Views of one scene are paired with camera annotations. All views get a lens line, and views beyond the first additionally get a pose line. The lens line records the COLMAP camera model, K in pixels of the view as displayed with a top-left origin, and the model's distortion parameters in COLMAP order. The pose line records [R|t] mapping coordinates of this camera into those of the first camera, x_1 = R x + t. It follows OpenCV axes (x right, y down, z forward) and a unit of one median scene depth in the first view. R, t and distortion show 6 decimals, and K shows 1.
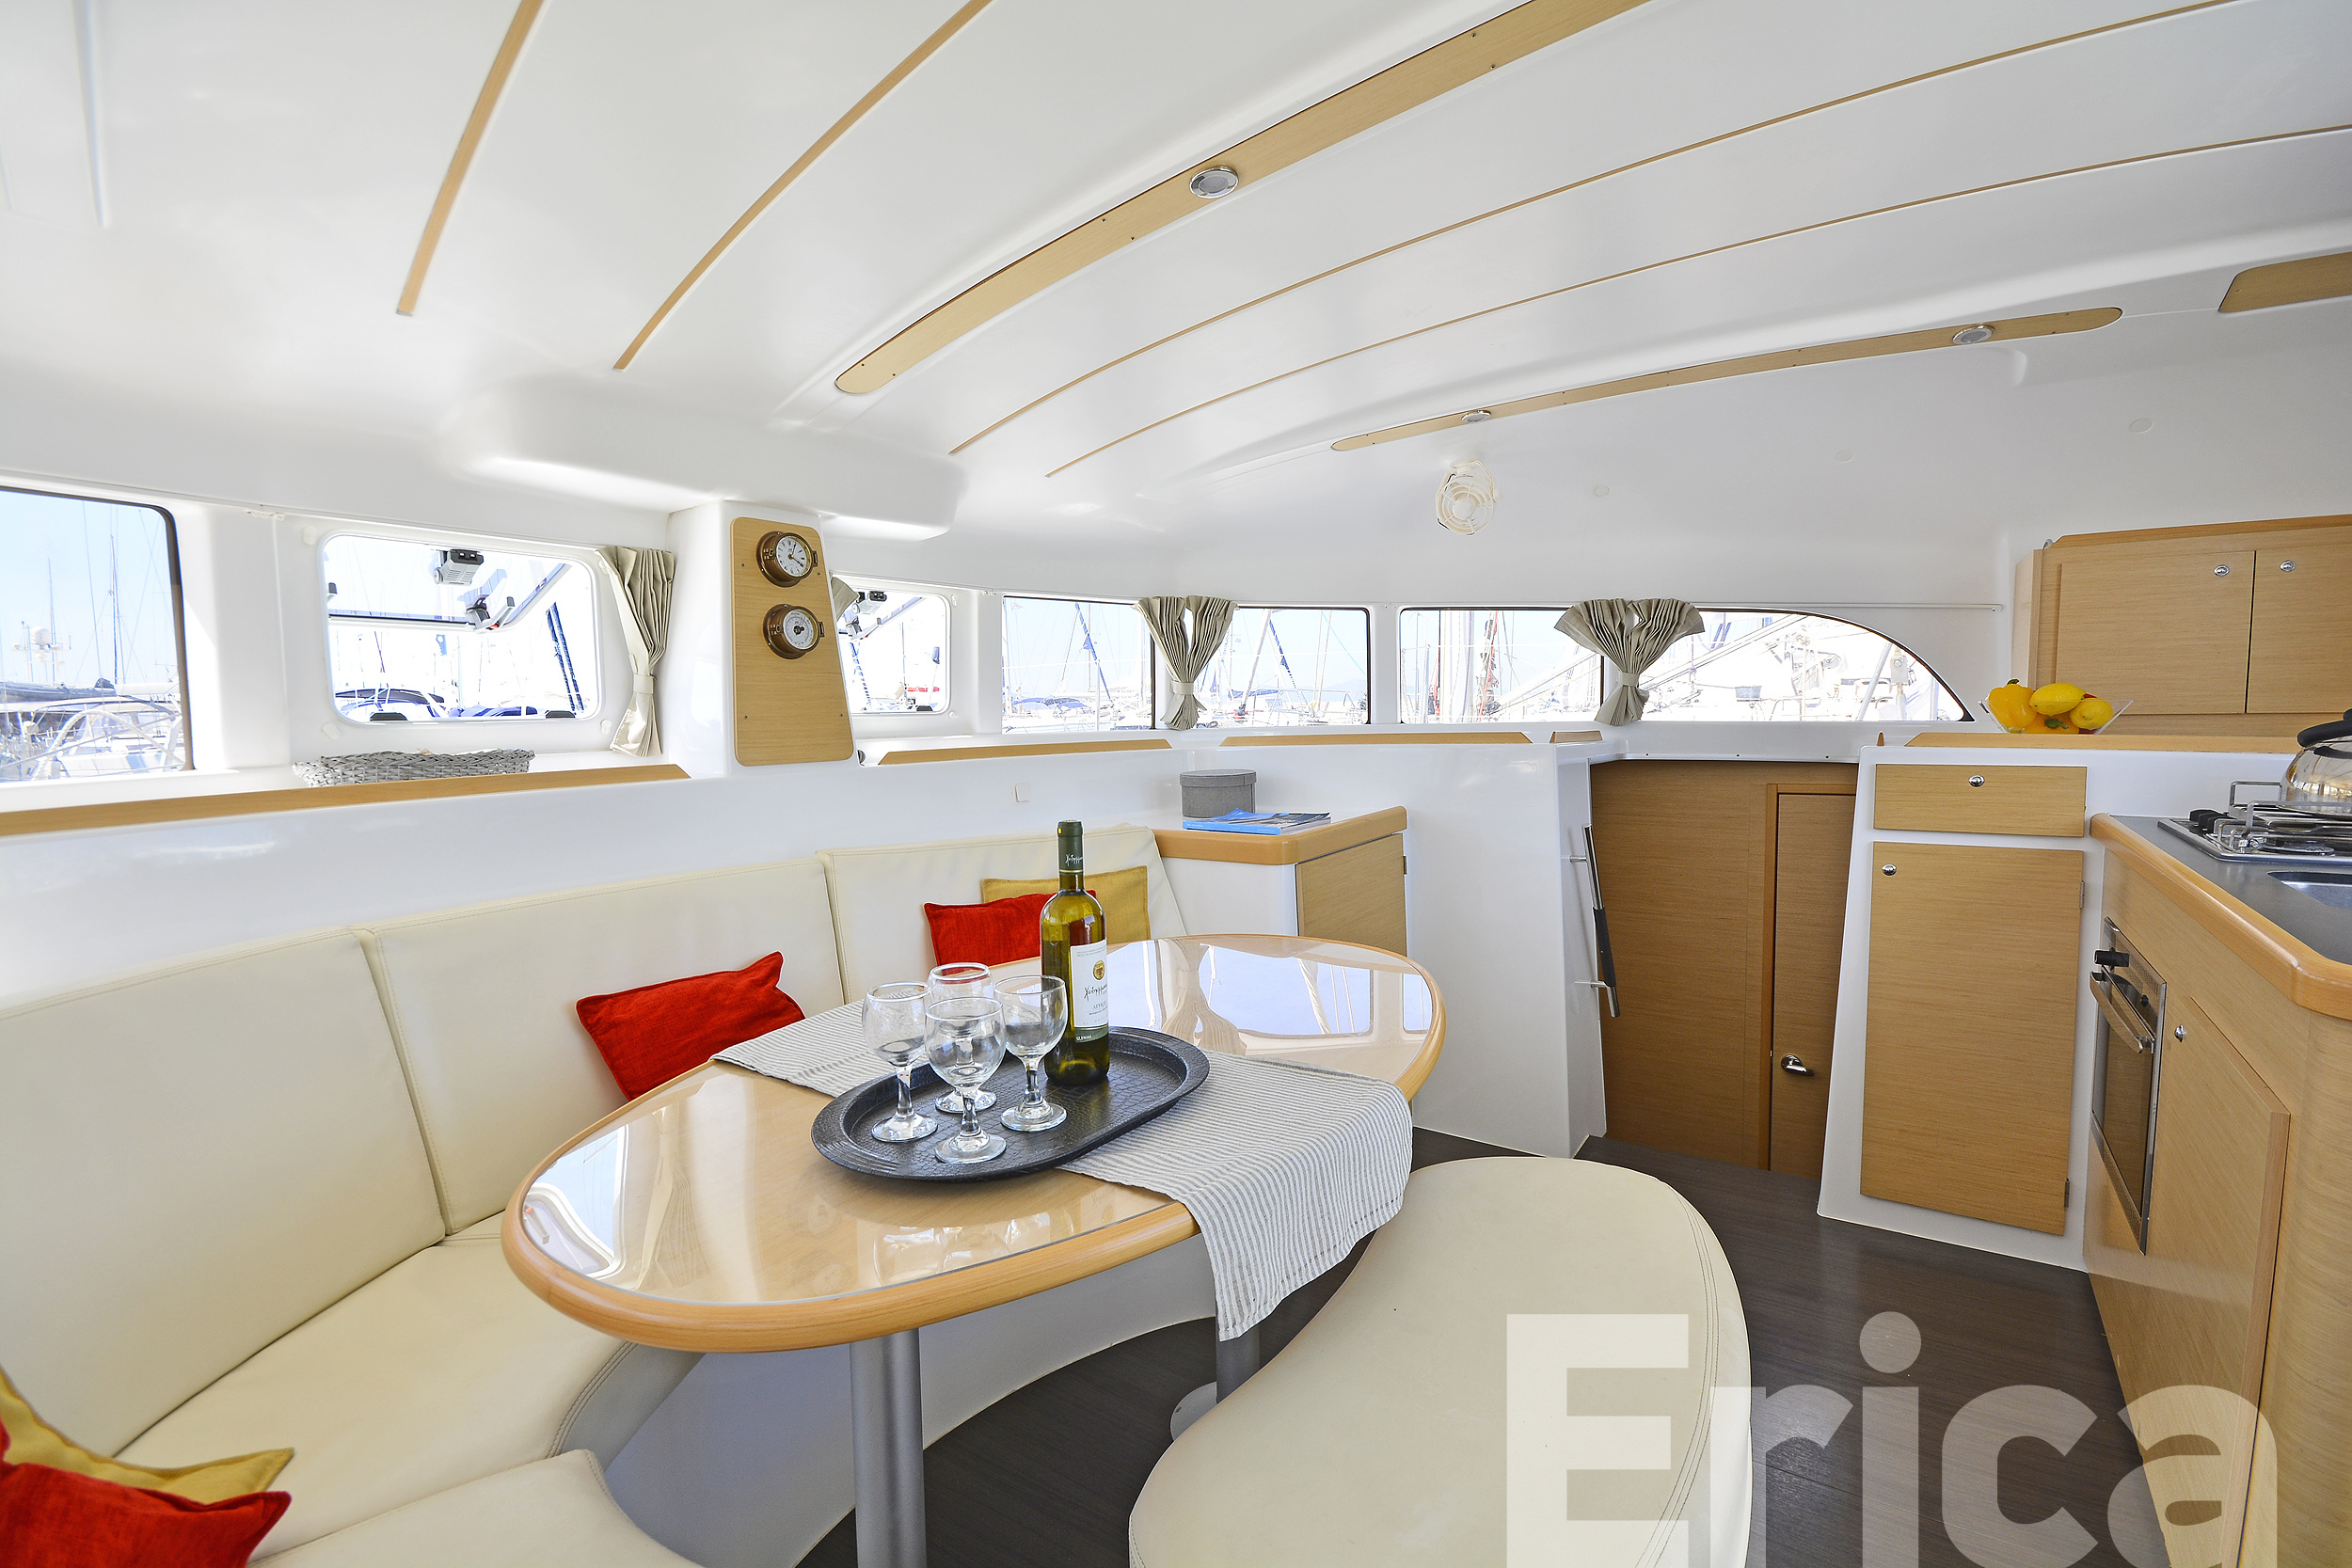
lens RADIAL K [[1039.2, 0, 1180.5], [0, 1039.2, 794.5], [0, 0, 1]] dist [0.015189, -0.015817]
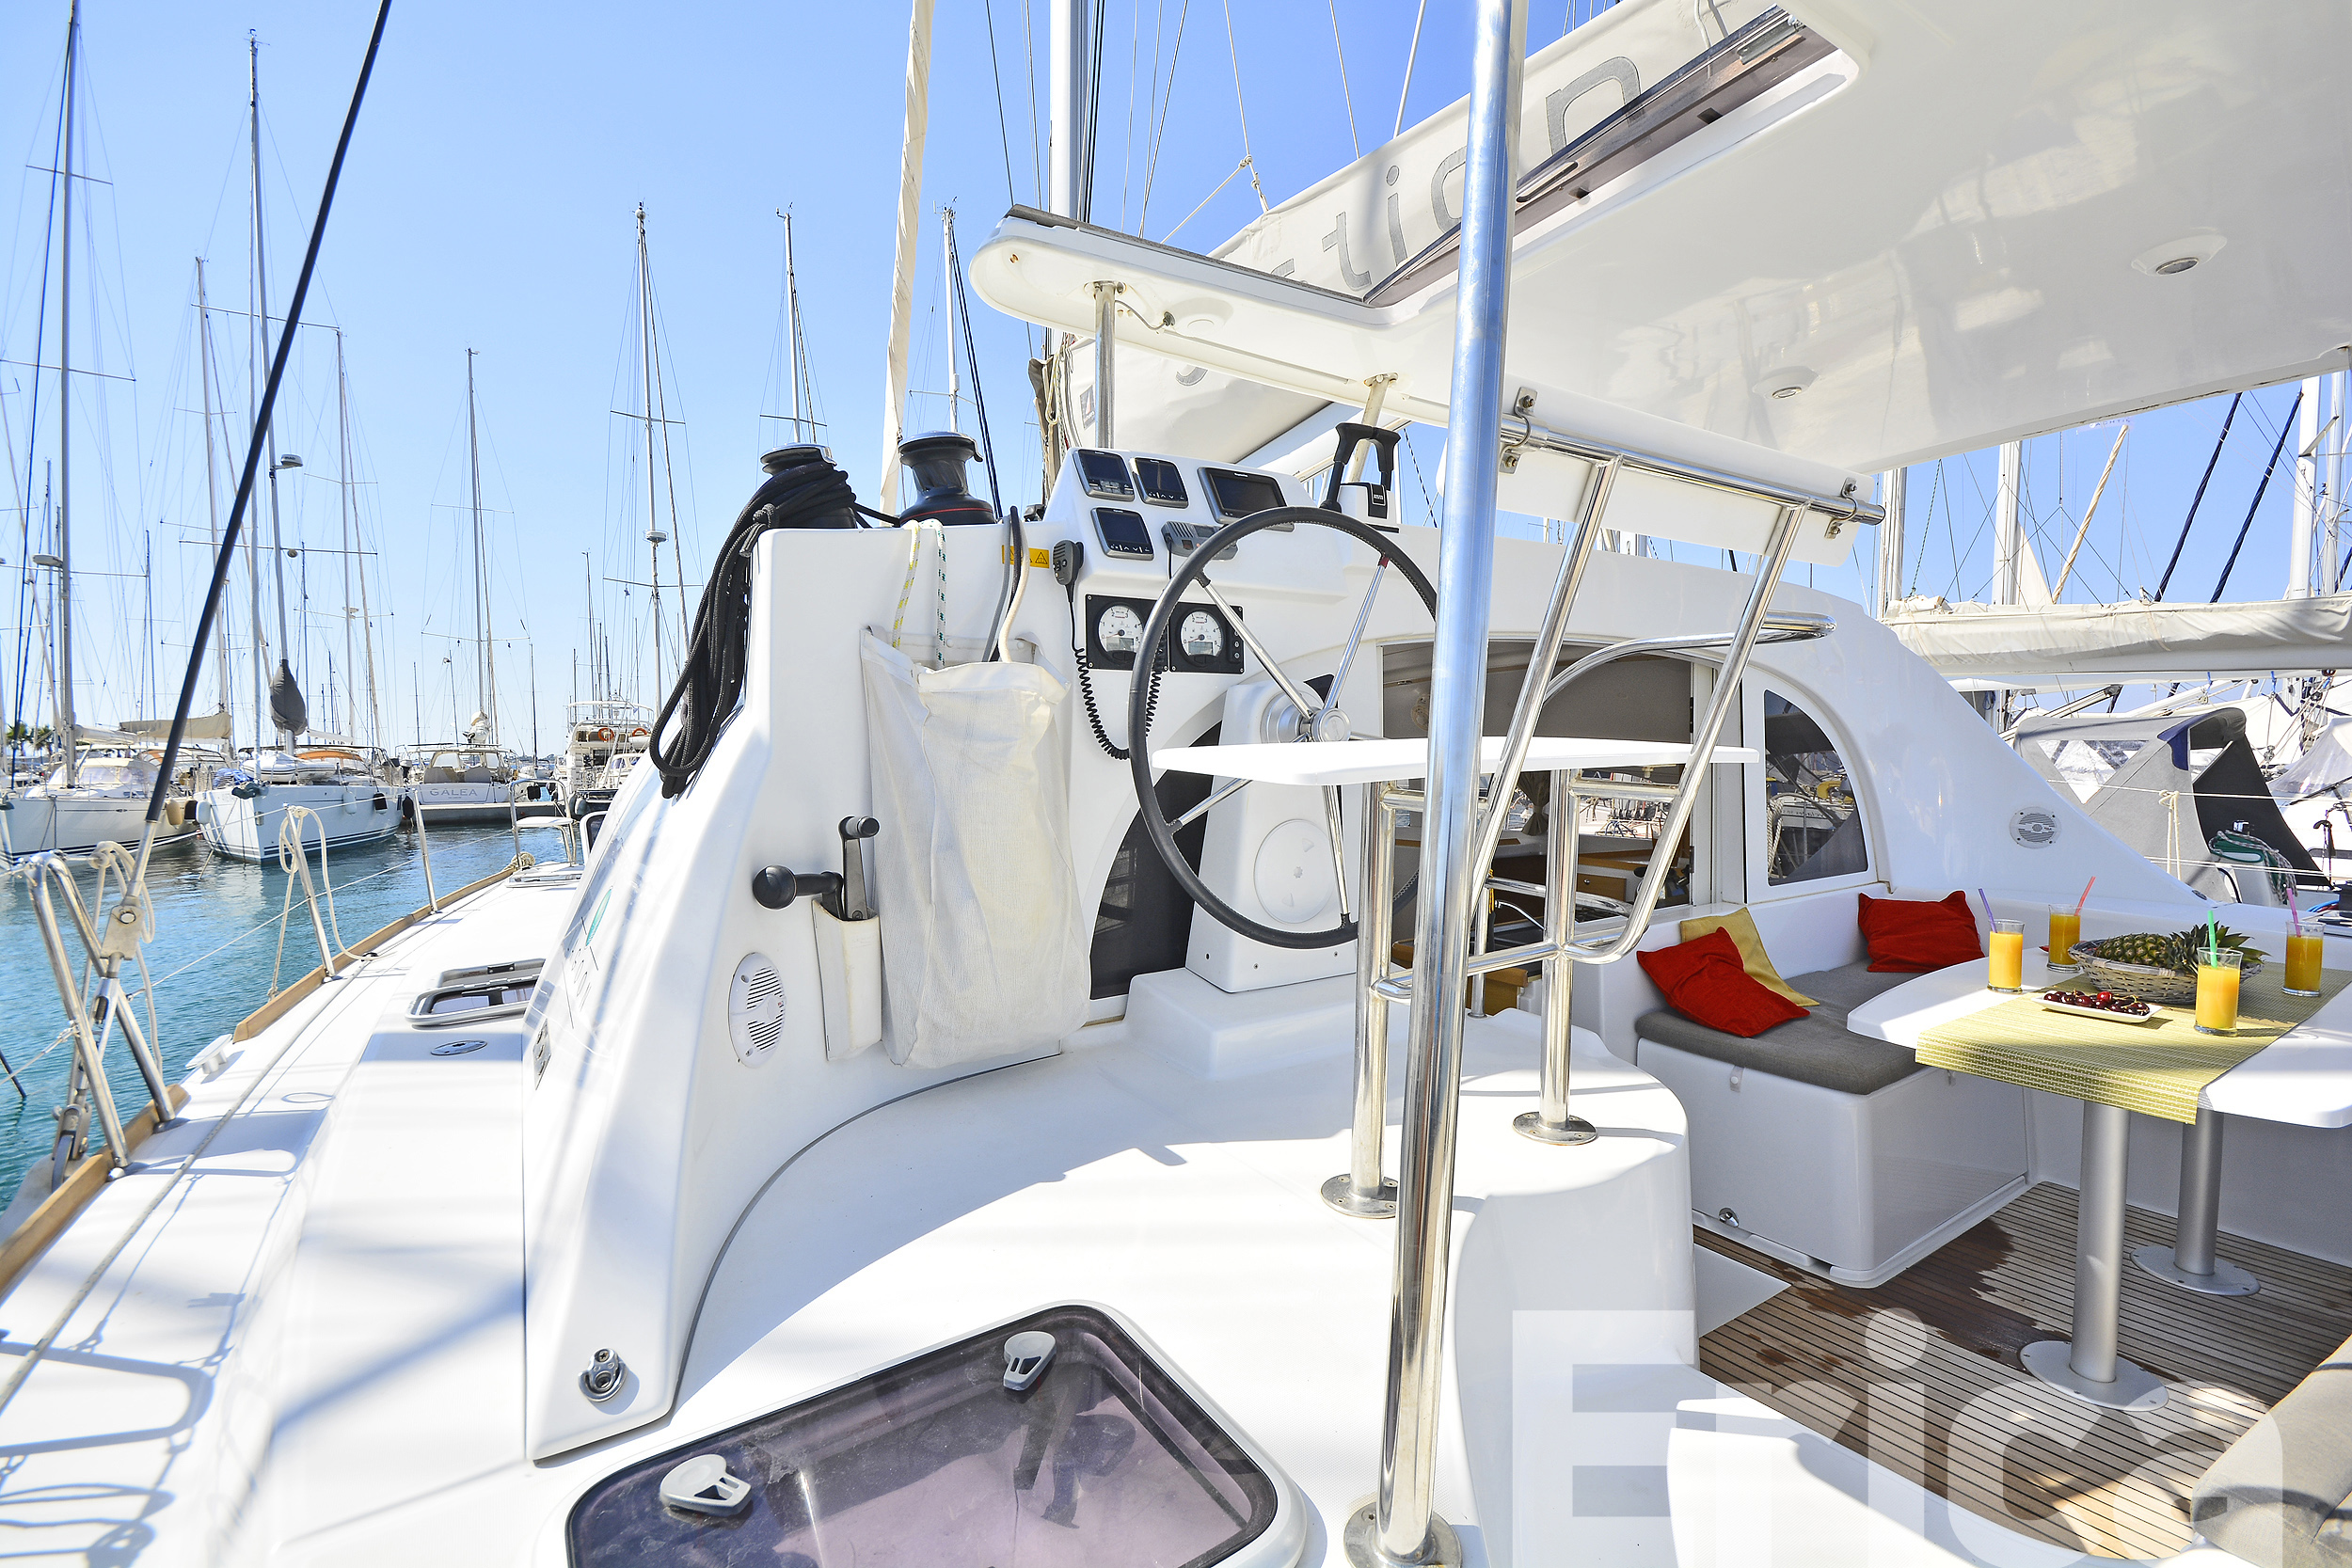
lens RADIAL K [[1032.9, 0, 1169.9], [0, 1032.9, 794.1], [0, 0, 1]] dist [0.003833, -0.009912]
pose [[0.919768, 0.026554, -0.391563, 0.714649], [-0.039511, 0.998905, -0.025071, -0.091450], [0.390469, 0.038530, 0.919810, -1.075744]]
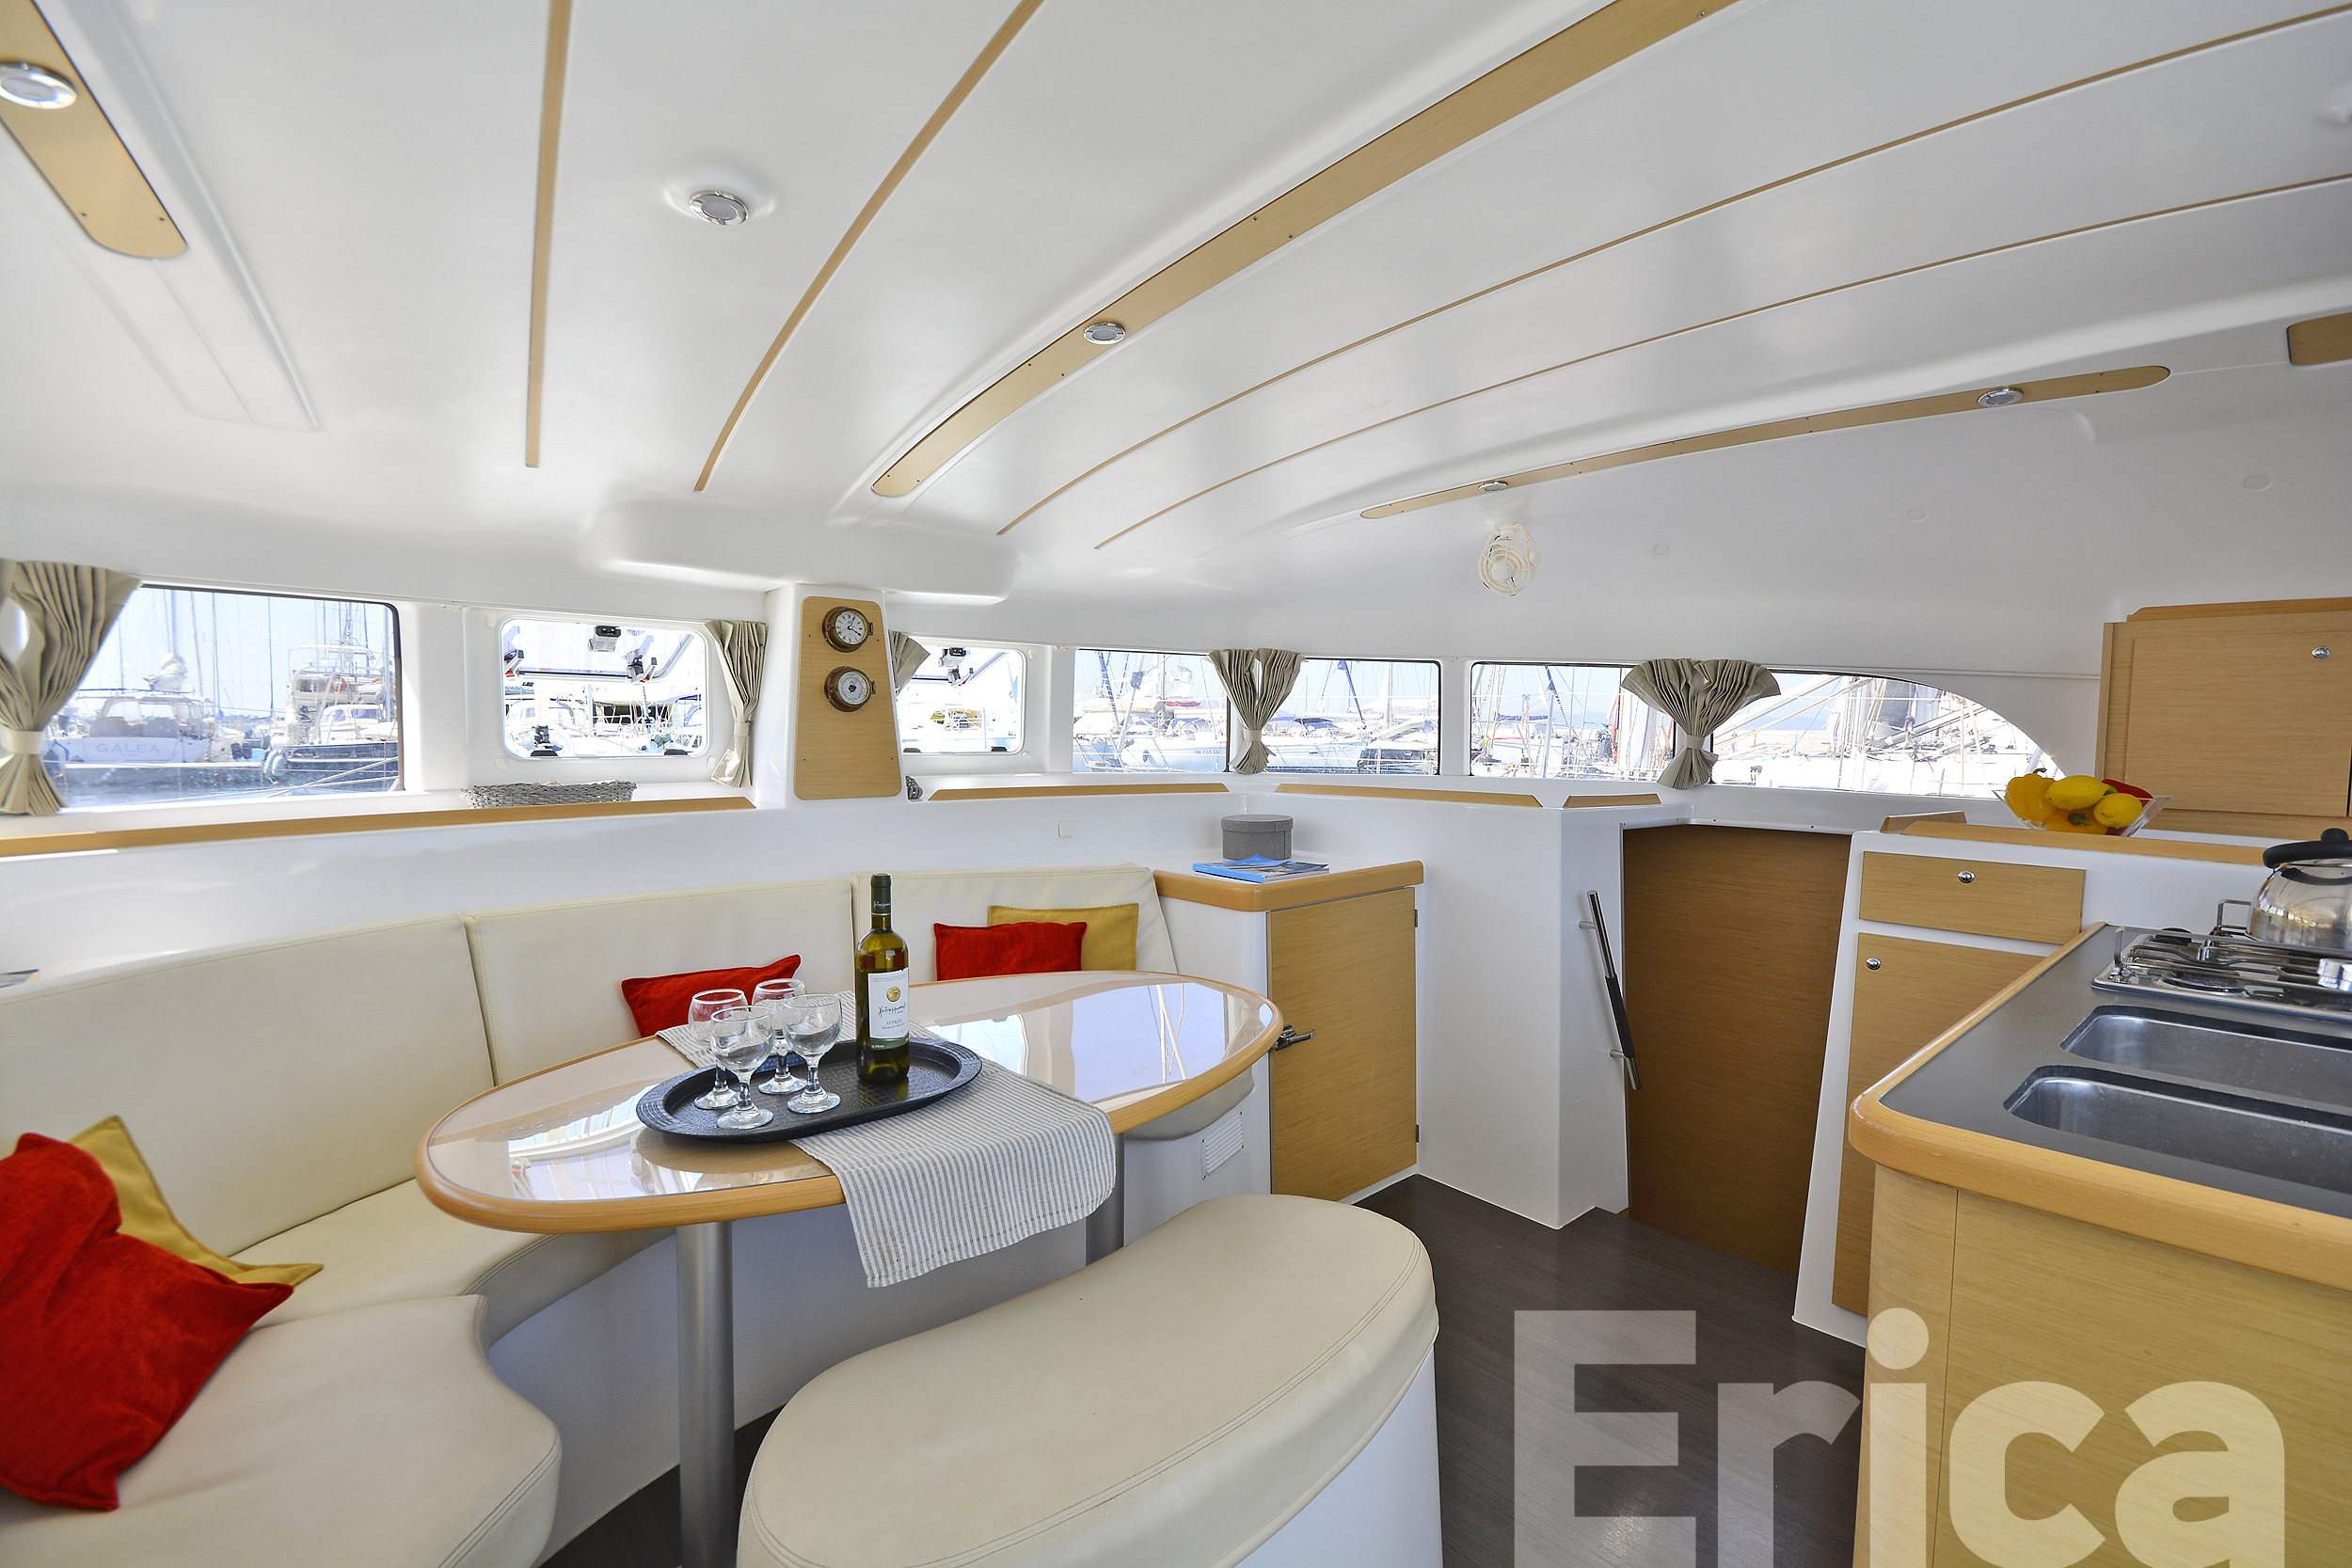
lens RADIAL K [[1041.1, 0, 1177.1], [0, 1041.1, 796.5], [0, 0, 1]] dist [0.004134, -0.008814]
pose [[0.968718, 0.045672, -0.243924, 0.270687], [-0.049167, 0.998756, -0.008257, -0.037811], [0.243244, 0.019992, 0.969759, -0.068822]]
